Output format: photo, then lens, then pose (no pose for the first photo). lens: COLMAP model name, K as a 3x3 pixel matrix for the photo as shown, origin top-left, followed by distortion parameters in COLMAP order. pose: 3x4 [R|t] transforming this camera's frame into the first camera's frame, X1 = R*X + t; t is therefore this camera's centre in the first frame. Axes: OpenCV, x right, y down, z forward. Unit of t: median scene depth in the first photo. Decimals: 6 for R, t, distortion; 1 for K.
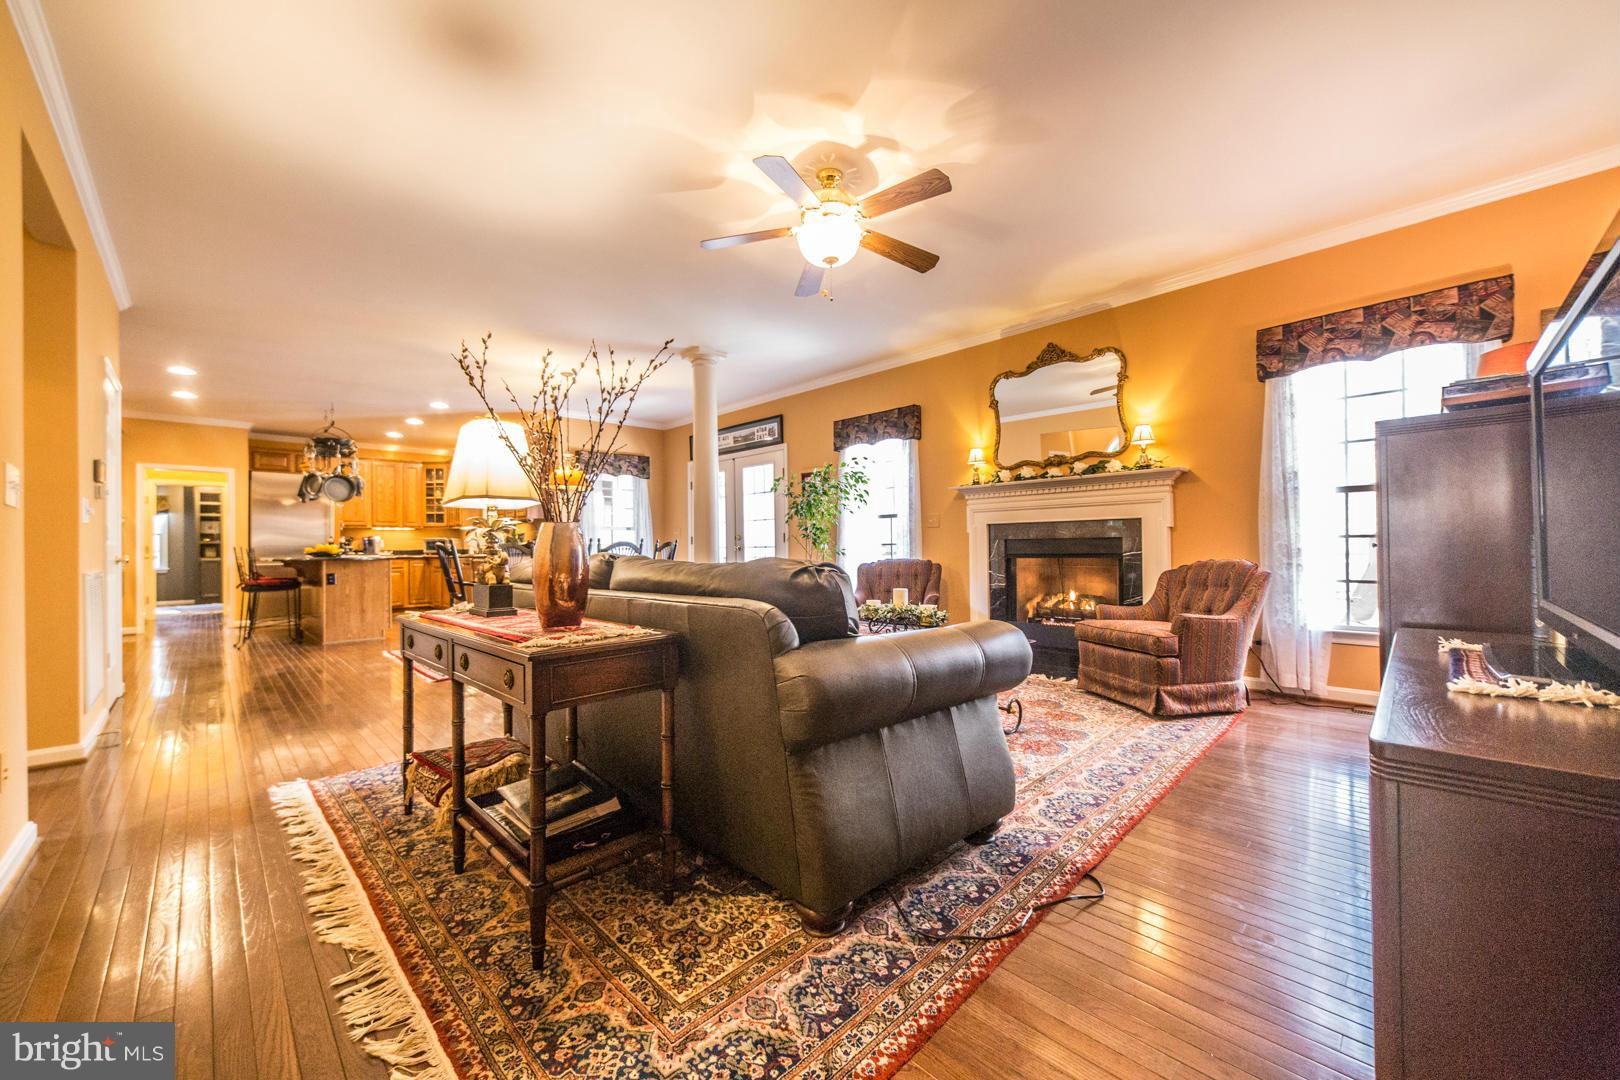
lens RADIAL K [[616.7, 0, 801.8], [0, 616.7, 542.6], [0, 0, 1]] dist [0.001403, 0.000098]
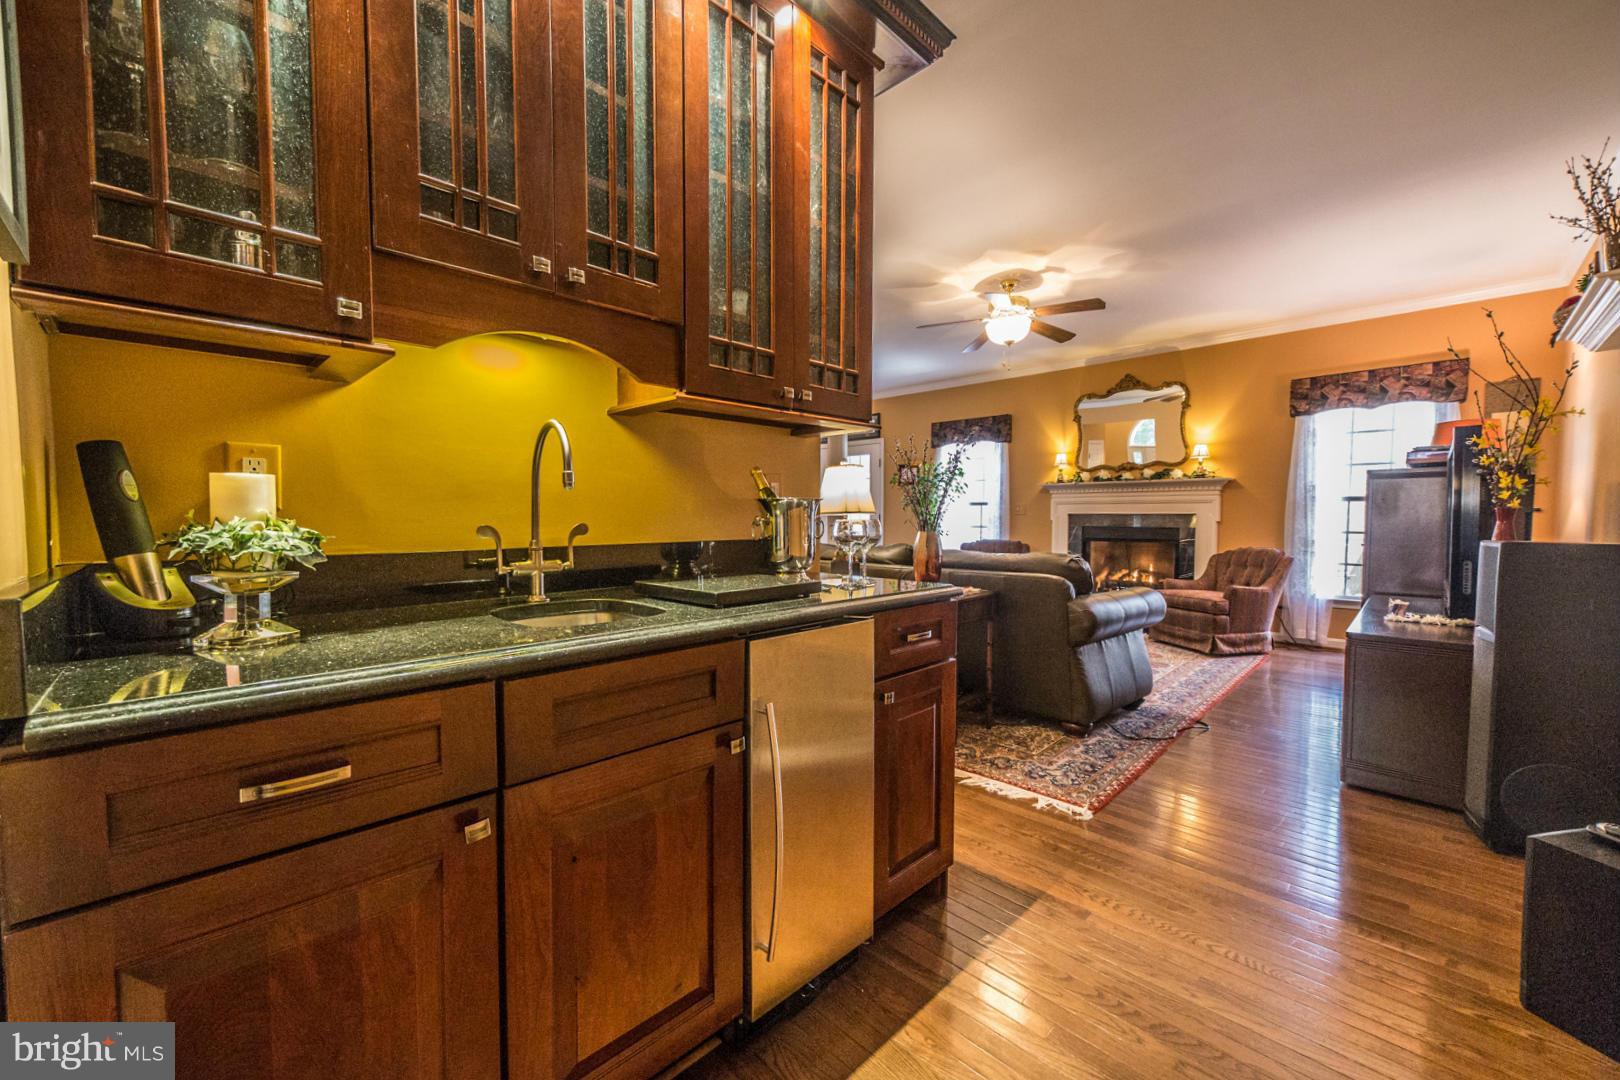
lens RADIAL K [[616.7, 0, 820.9], [0, 616.7, 544.6], [0, 0, 1]] dist [0.001403, 0.000098]
pose [[0.999816, 0.013450, 0.013658, -0.348668], [-0.014144, 0.998545, 0.052035, -0.040359], [-0.012938, -0.052219, 0.998552, -0.405864]]
